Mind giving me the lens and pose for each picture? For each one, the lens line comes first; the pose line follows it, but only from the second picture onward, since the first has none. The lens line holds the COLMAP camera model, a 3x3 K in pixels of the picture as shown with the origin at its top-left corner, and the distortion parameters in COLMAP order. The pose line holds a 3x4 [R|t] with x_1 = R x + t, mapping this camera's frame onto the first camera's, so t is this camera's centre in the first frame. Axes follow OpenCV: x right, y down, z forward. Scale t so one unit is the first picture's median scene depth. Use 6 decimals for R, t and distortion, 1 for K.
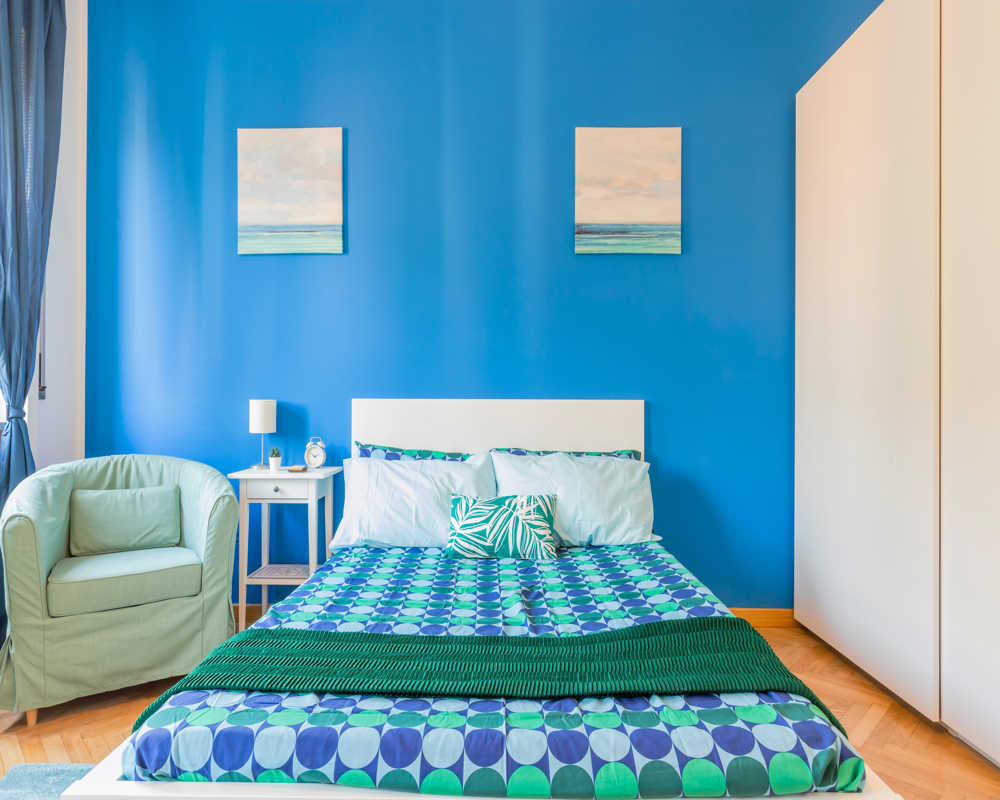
lens RADIAL K [[600.5, 0, 500.1], [0, 600.5, 400.5], [0, 0, 1]] dist [0.000398, 0.003603]
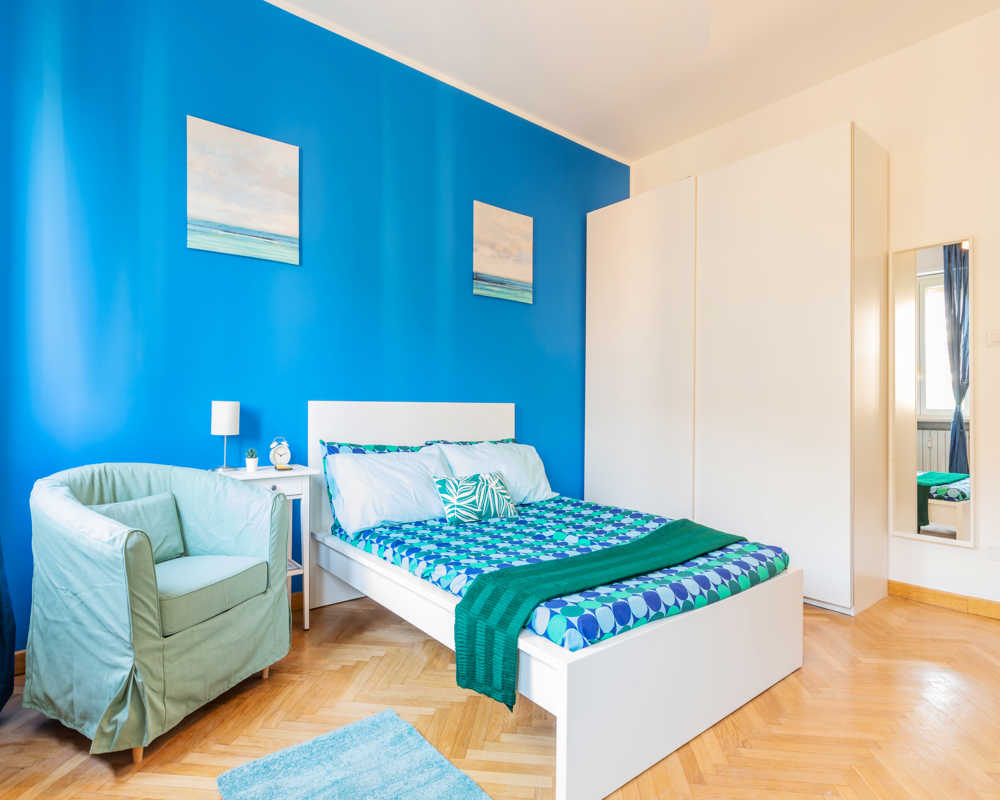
lens RADIAL K [[551.5, 0, 501.0], [0, 551.5, 402.2], [0, 0, 1]] dist [0.005443, -0.000643]
pose [[0.768591, 0.006162, 0.639711, -0.642832], [-0.008790, 0.999961, 0.000929, -0.004781], [-0.639680, -0.006338, 0.768615, 0.011023]]
